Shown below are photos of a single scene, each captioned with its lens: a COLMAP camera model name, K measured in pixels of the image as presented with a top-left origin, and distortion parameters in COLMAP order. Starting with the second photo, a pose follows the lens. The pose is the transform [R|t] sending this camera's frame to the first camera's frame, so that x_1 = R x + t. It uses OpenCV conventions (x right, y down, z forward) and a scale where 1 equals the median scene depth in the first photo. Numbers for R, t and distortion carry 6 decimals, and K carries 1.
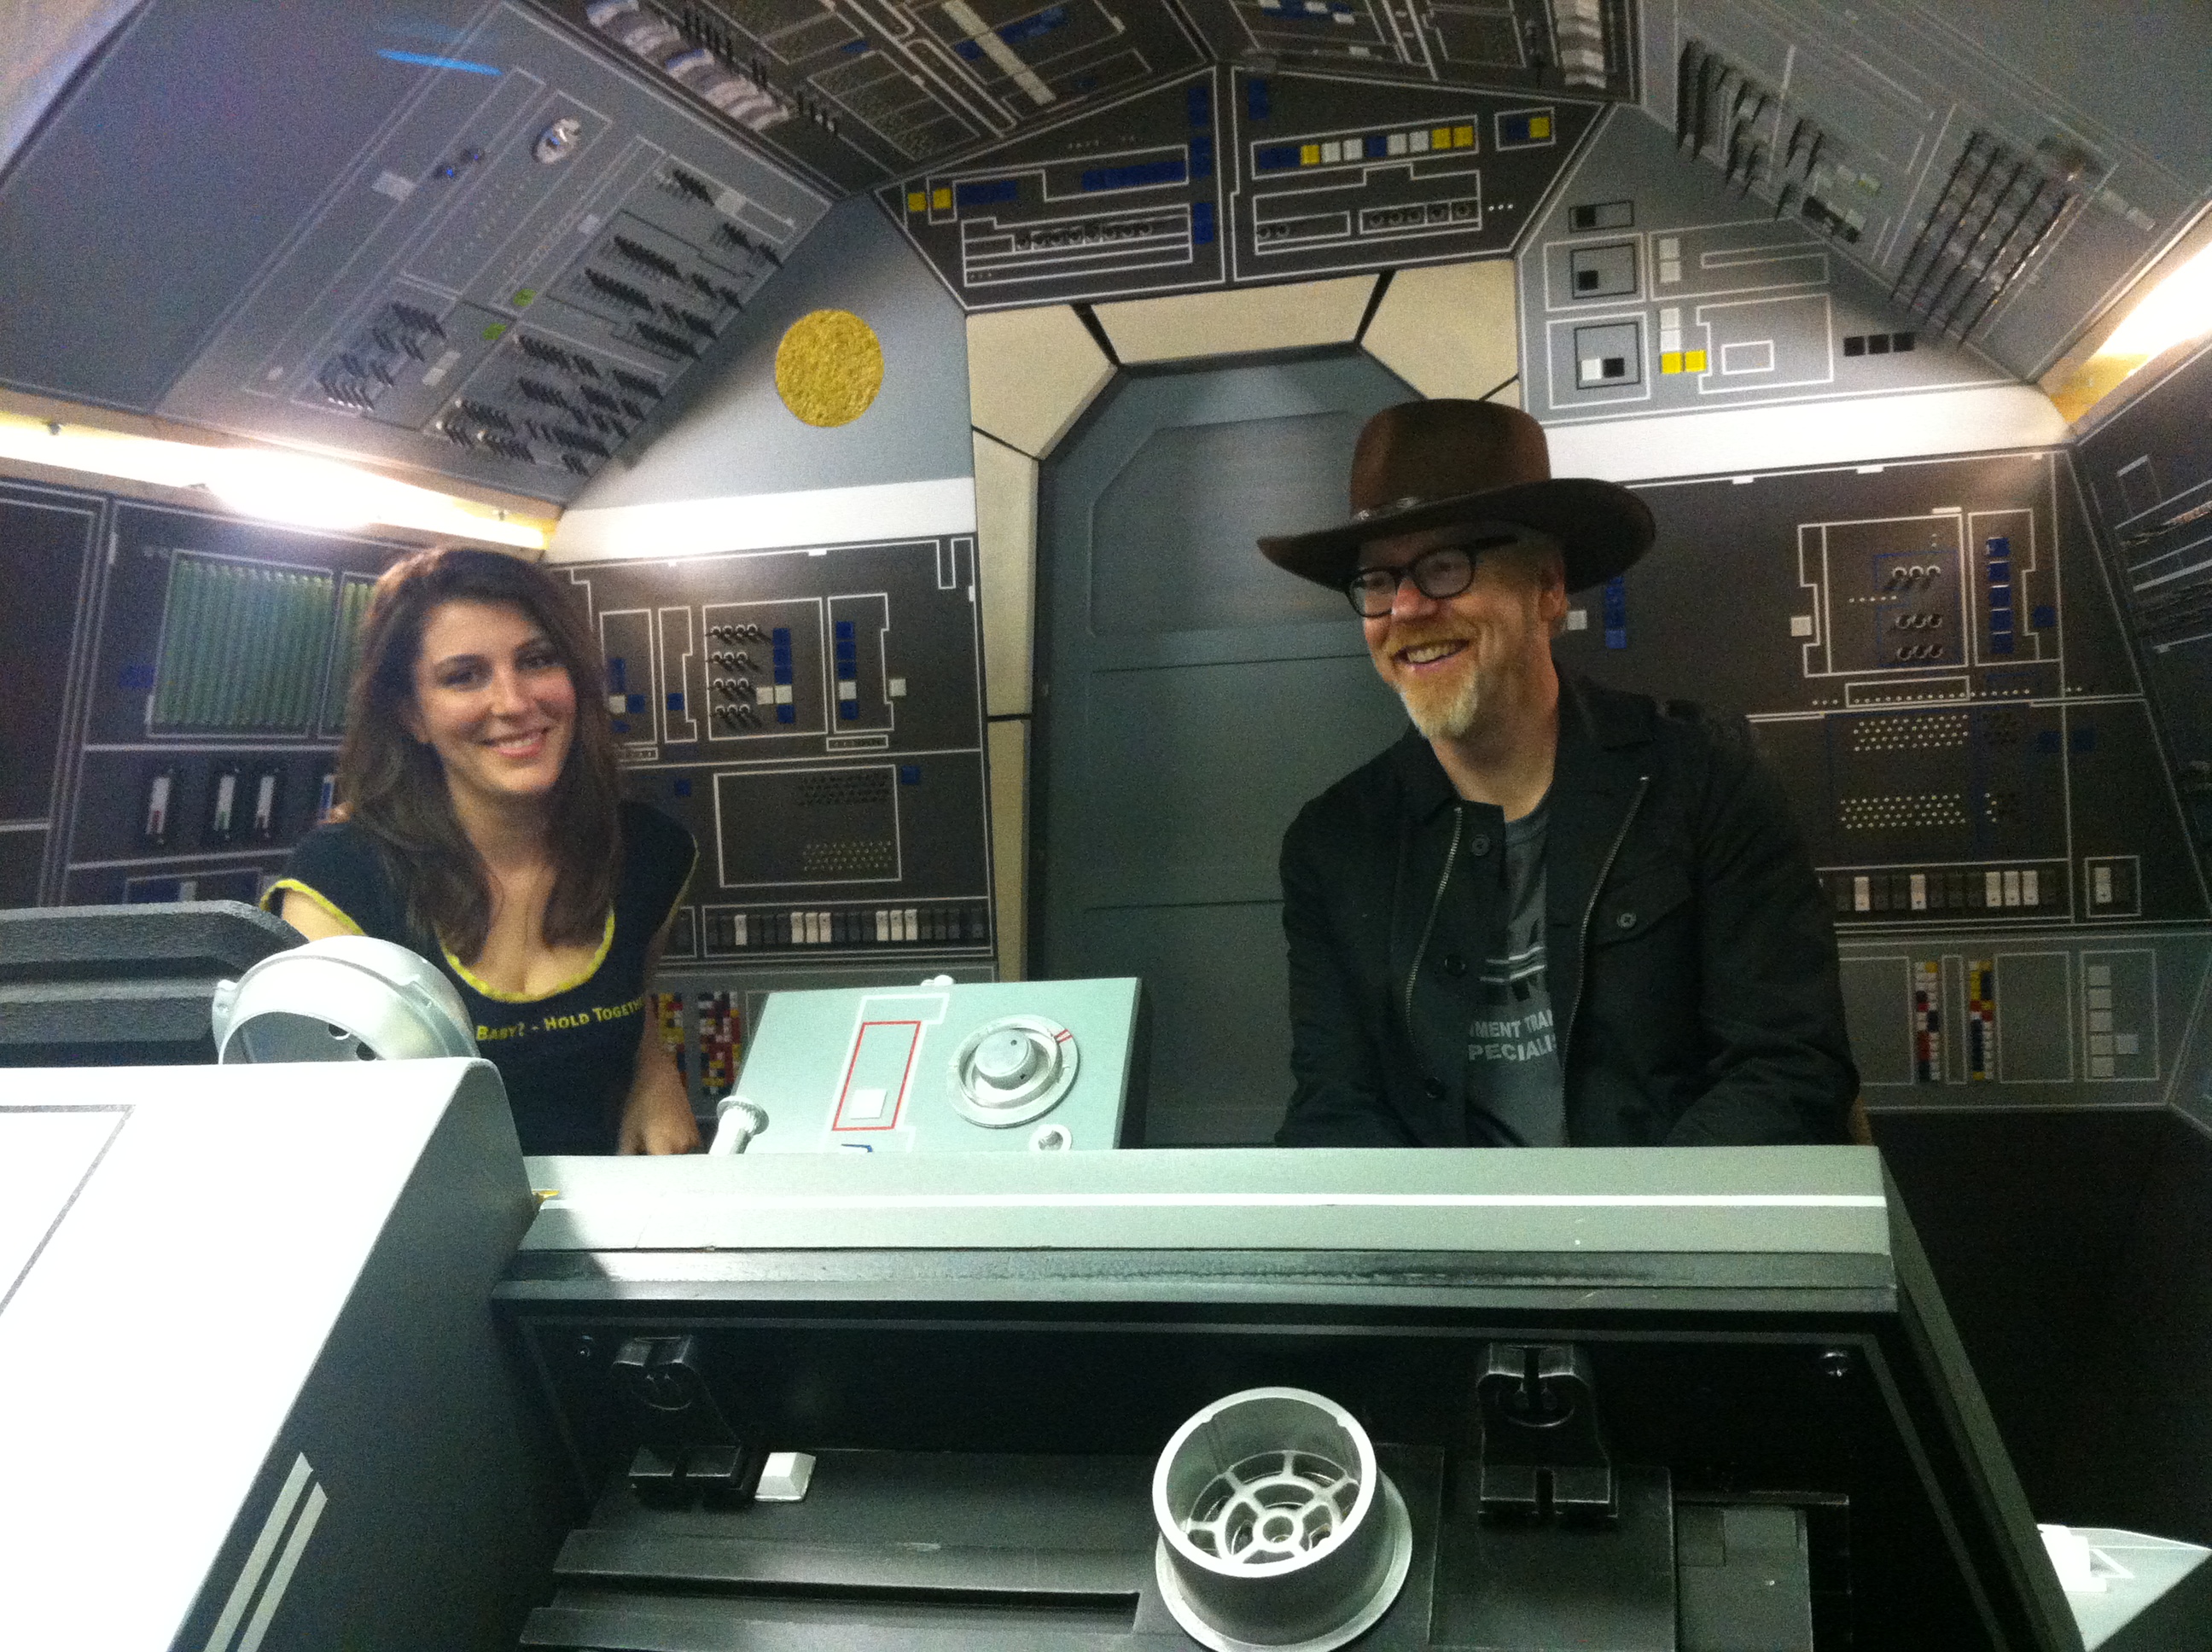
lens RADIAL K [[2123.0, 0, 1106.0], [0, 2123.0, 826.0], [0, 0, 1]] dist [0.120699, -0.420108]
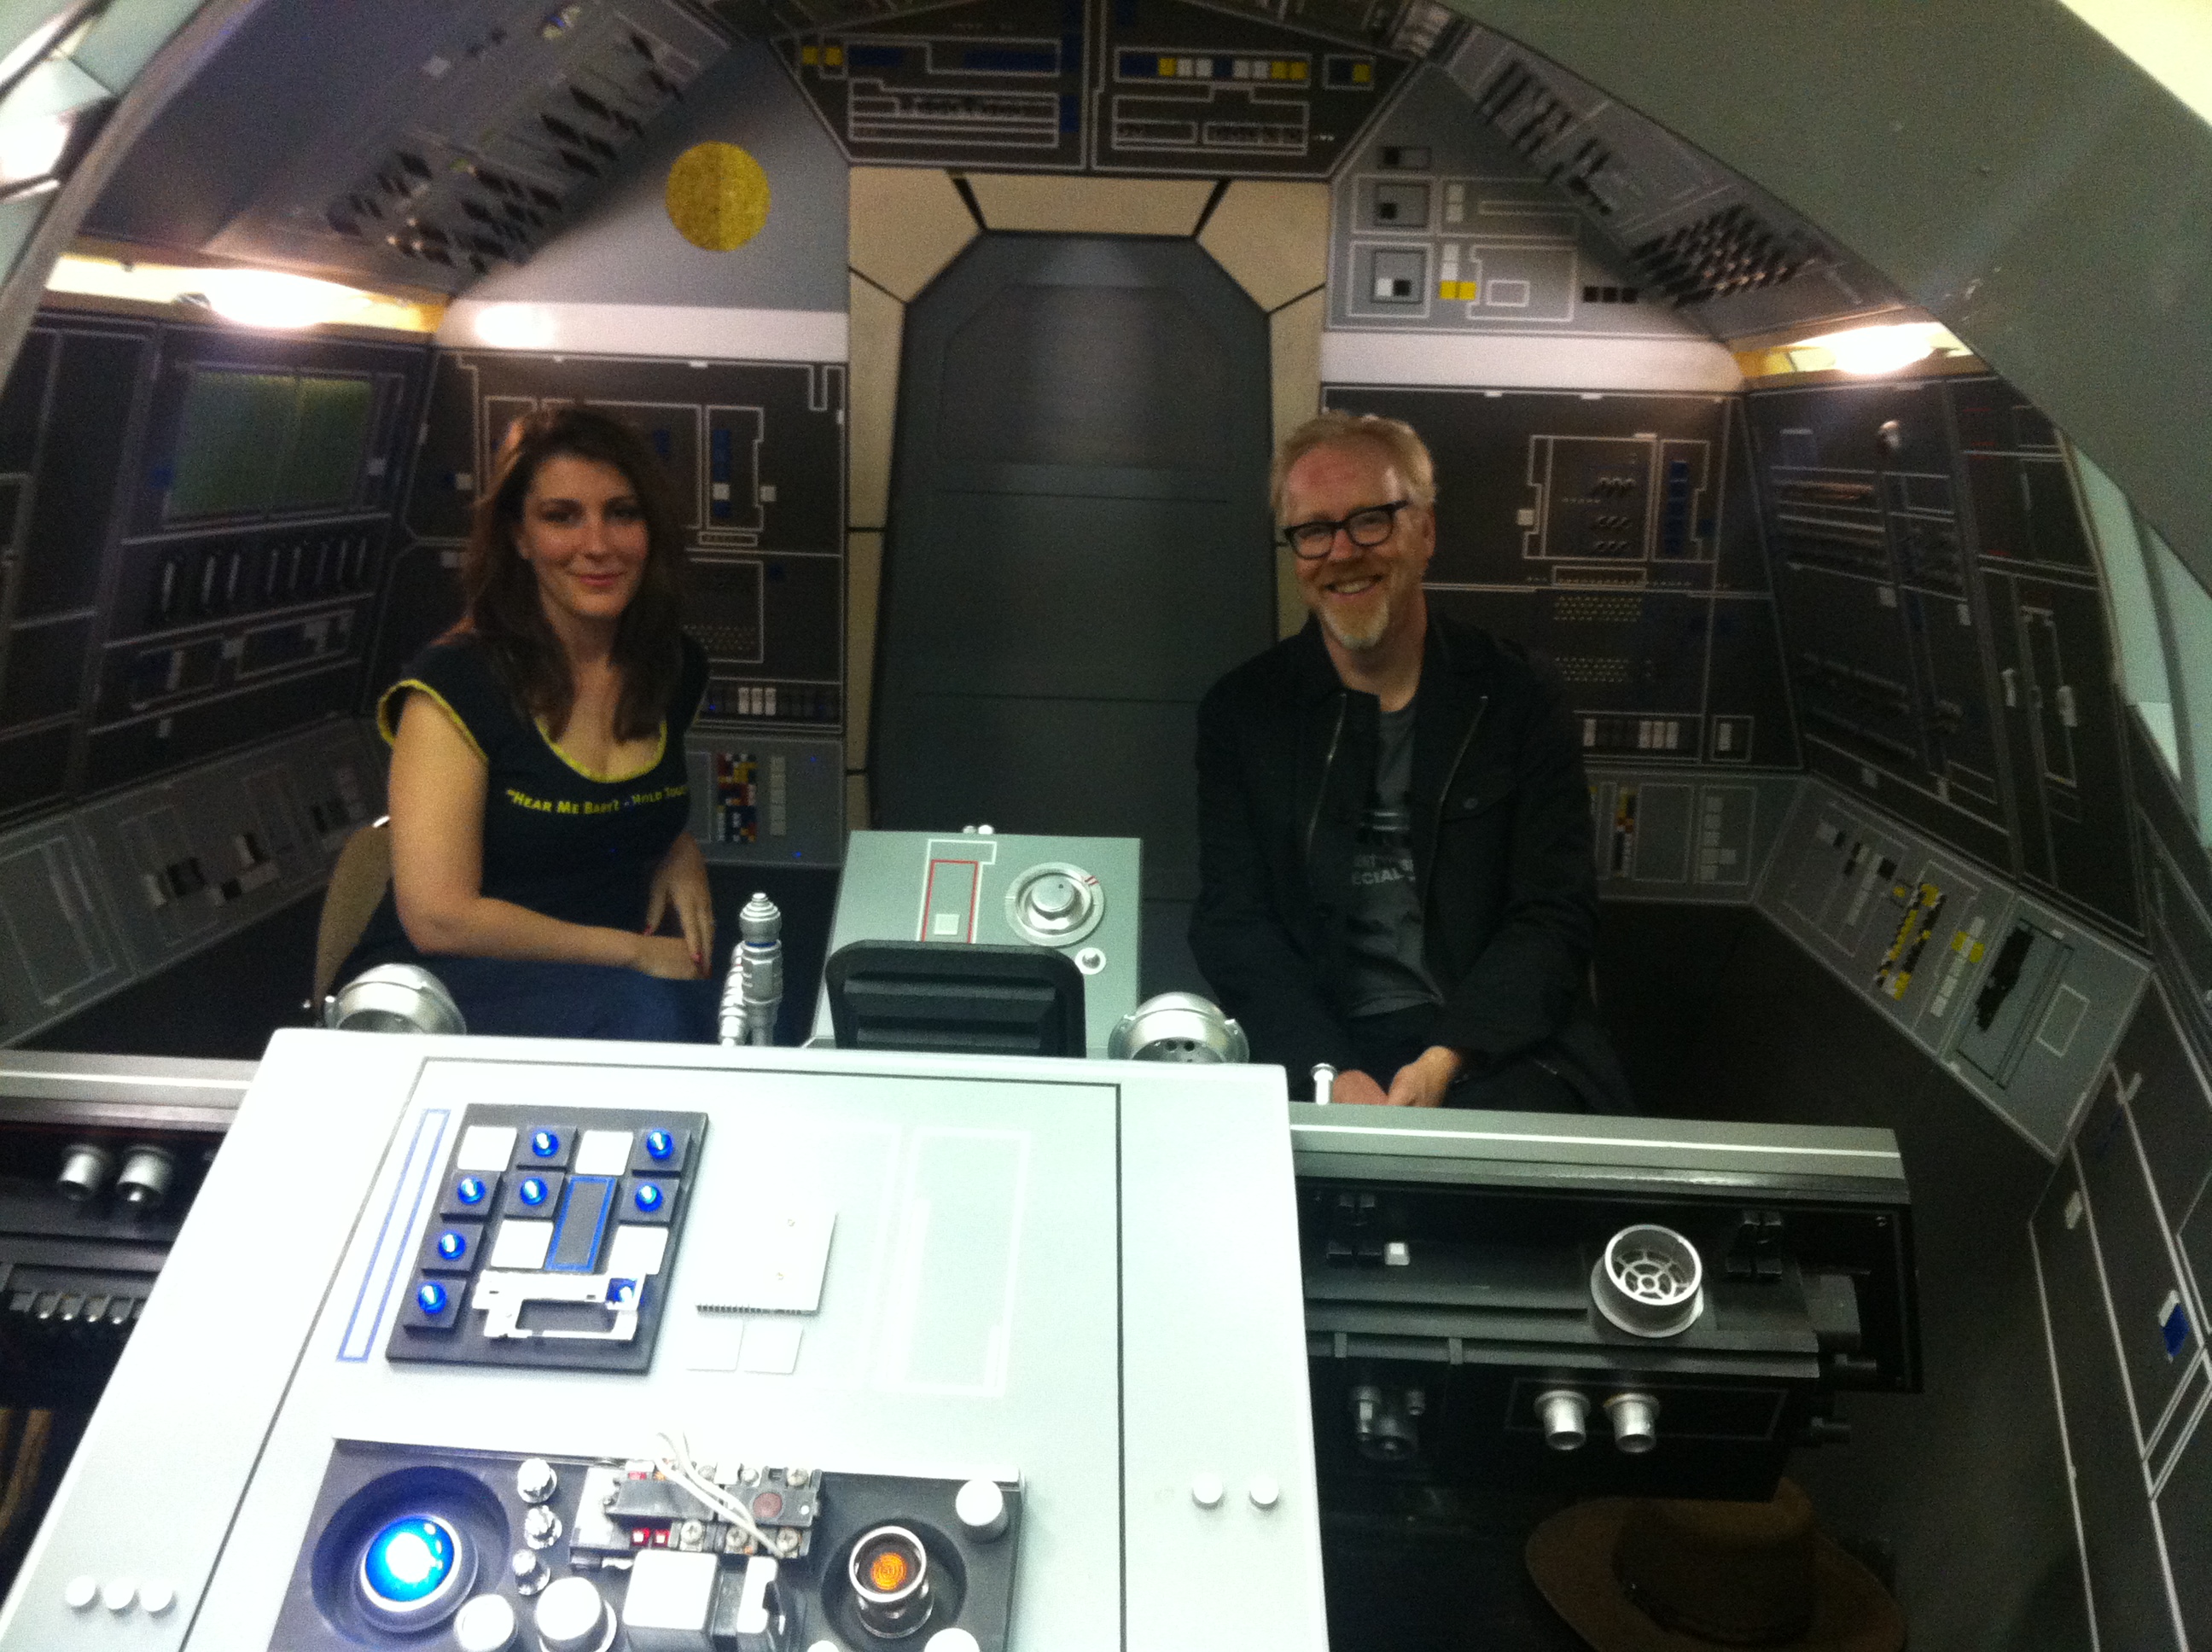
lens RADIAL K [[2123.0, 0, 1106.0], [0, 2123.0, 826.0], [0, 0, 1]] dist [0.120699, -0.420108]
pose [[0.974705, 0.041062, 0.219689, -0.178678], [-0.075705, 0.985526, 0.151681, -0.082969], [-0.210281, -0.164476, 0.963706, -0.184493]]
